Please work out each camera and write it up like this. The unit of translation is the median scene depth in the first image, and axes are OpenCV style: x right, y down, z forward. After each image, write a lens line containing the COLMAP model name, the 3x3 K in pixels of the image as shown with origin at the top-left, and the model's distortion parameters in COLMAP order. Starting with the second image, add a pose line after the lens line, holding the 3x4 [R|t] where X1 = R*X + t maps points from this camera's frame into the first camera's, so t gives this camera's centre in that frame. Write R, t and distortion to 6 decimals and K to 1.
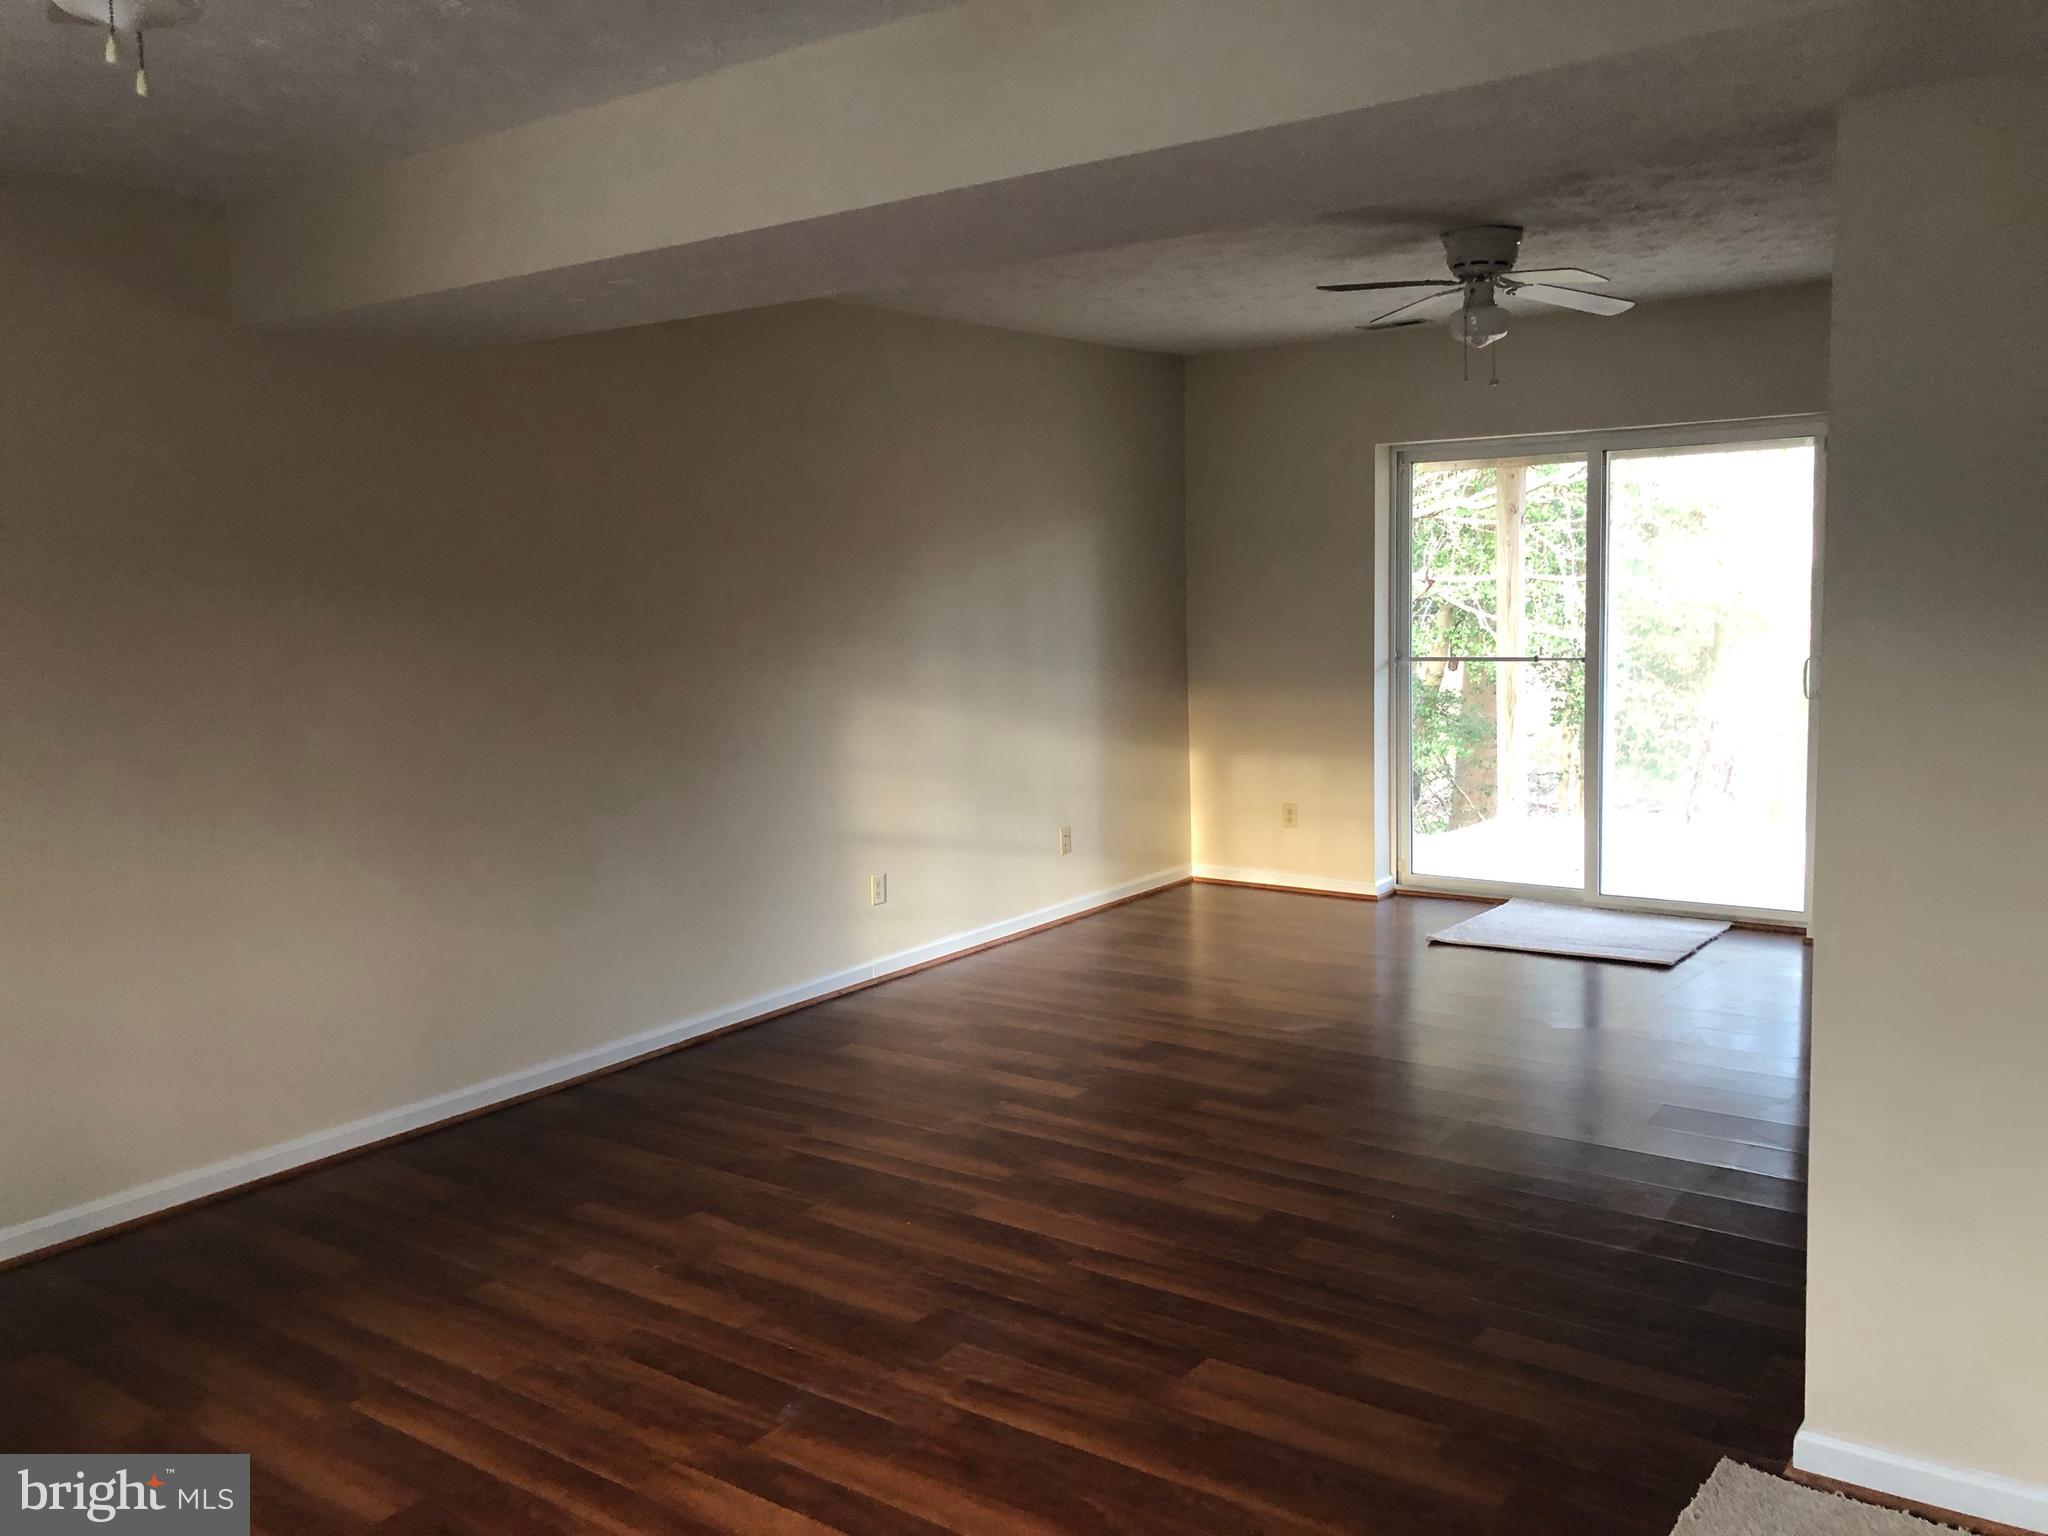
lens RADIAL K [[1666.8, 0, 1029.0], [0, 1666.8, 773.5], [0, 0, 1]] dist [0.000877, -0.017135]
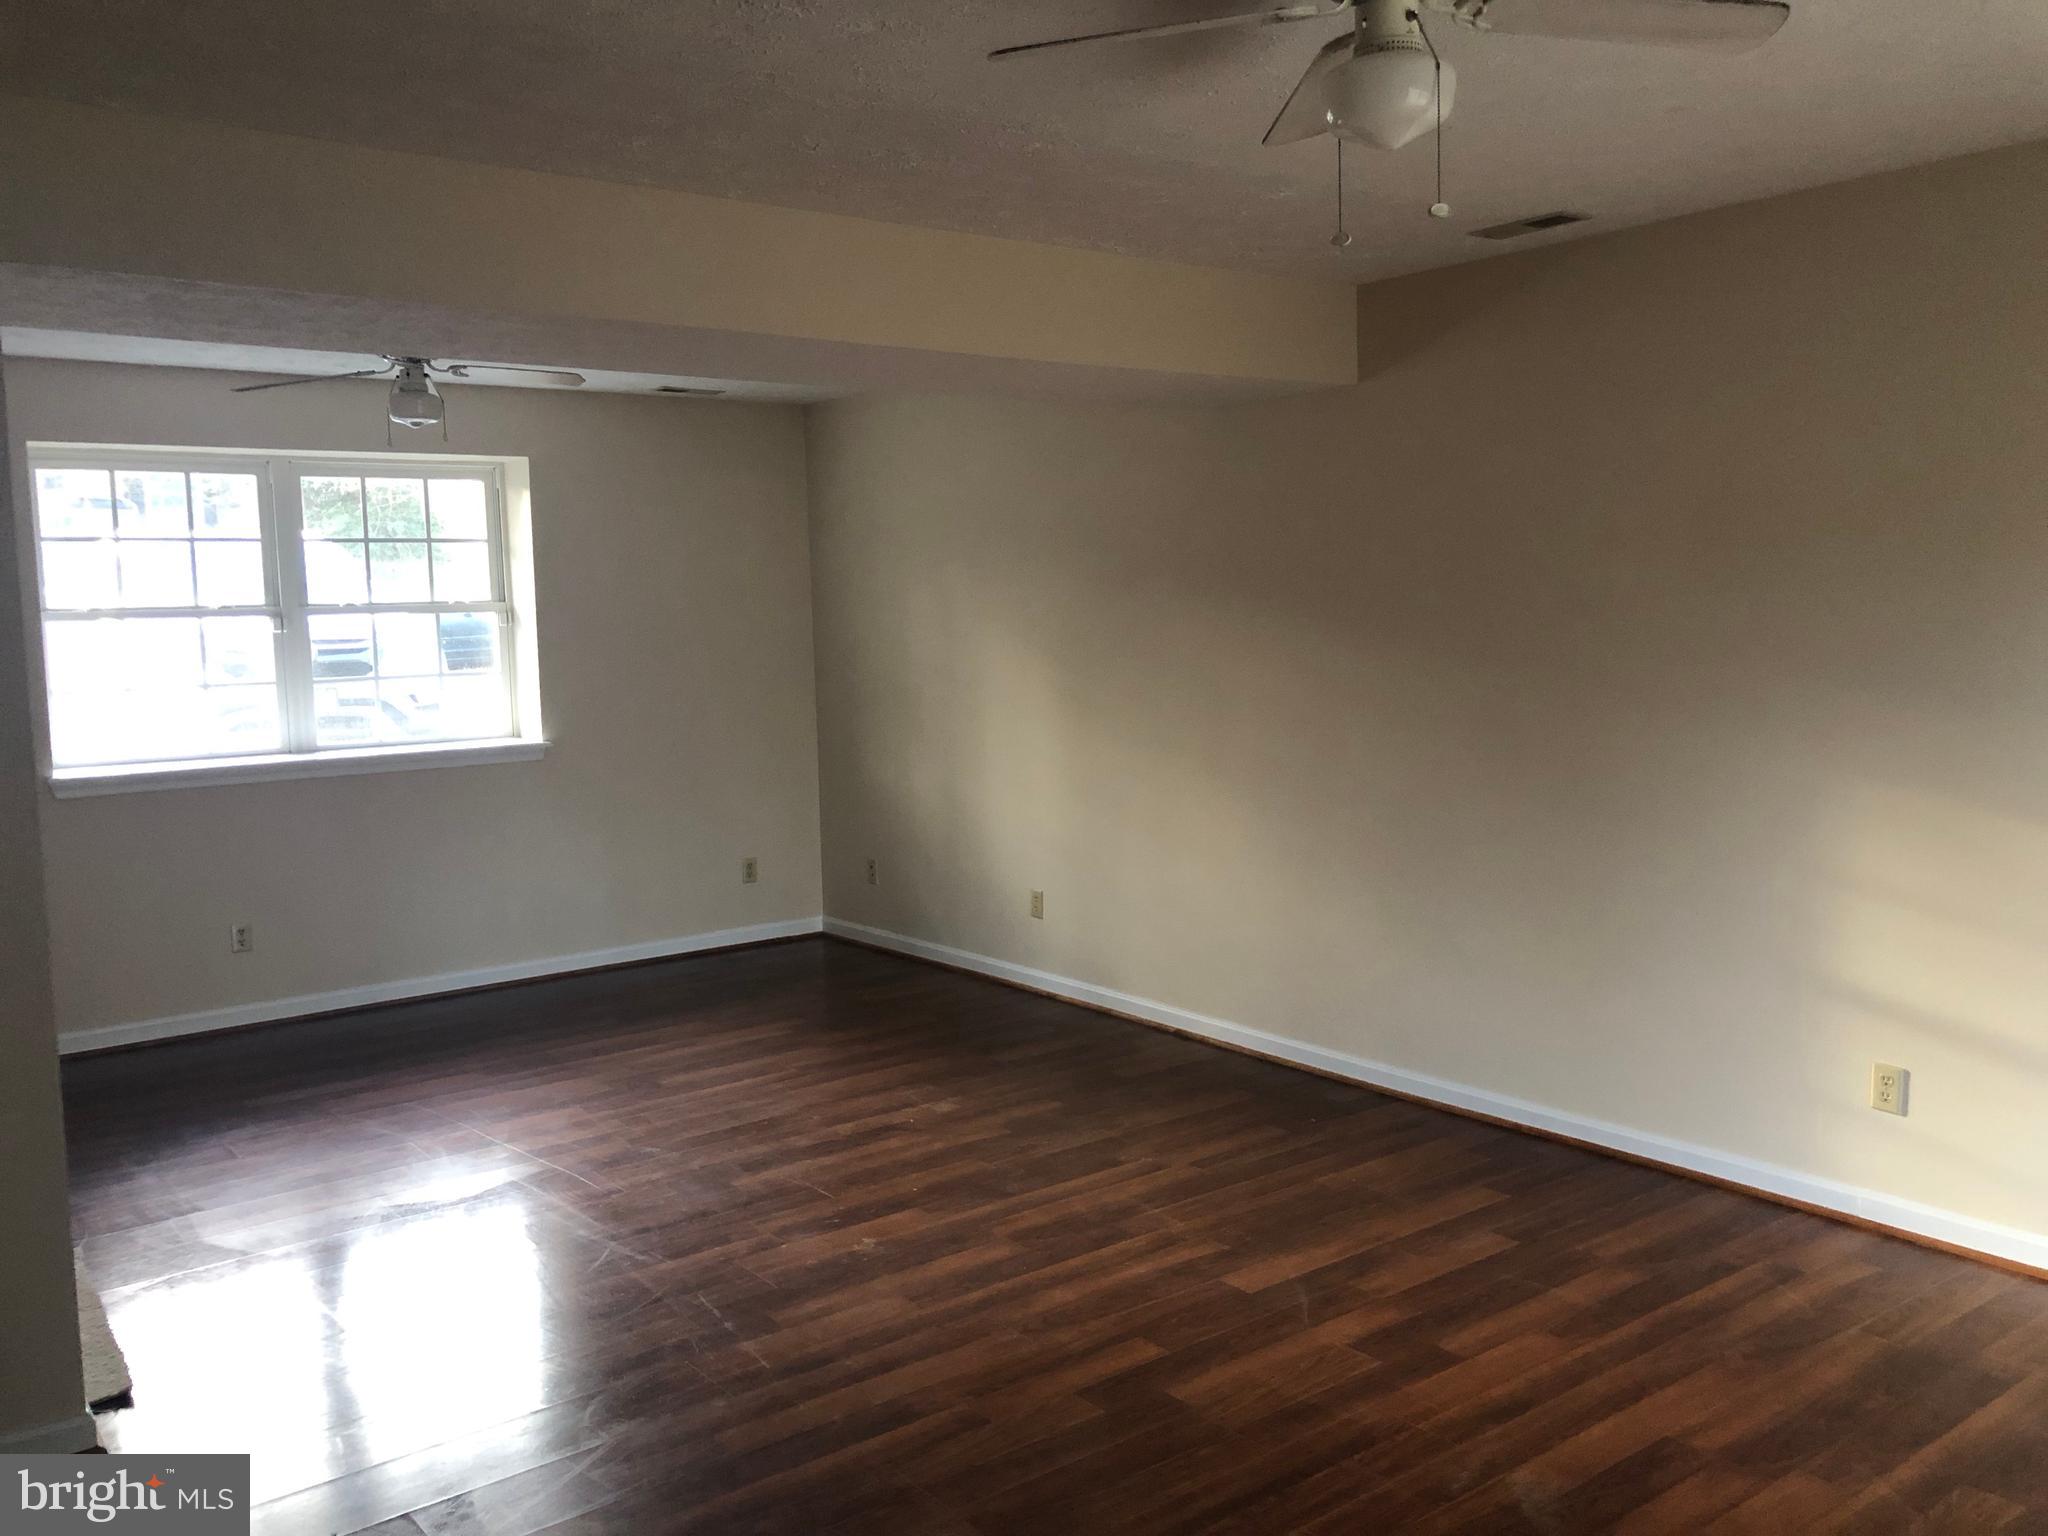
lens RADIAL K [[1666.8, 0, 1029.0], [0, 1666.8, 773.5], [0, 0, 1]] dist [0.000877, -0.017135]
pose [[-0.278179, 0.134571, -0.951056, 0.891359], [-0.093828, 0.981595, 0.166336, -0.188605], [0.955936, 0.135507, -0.260433, 1.264789]]
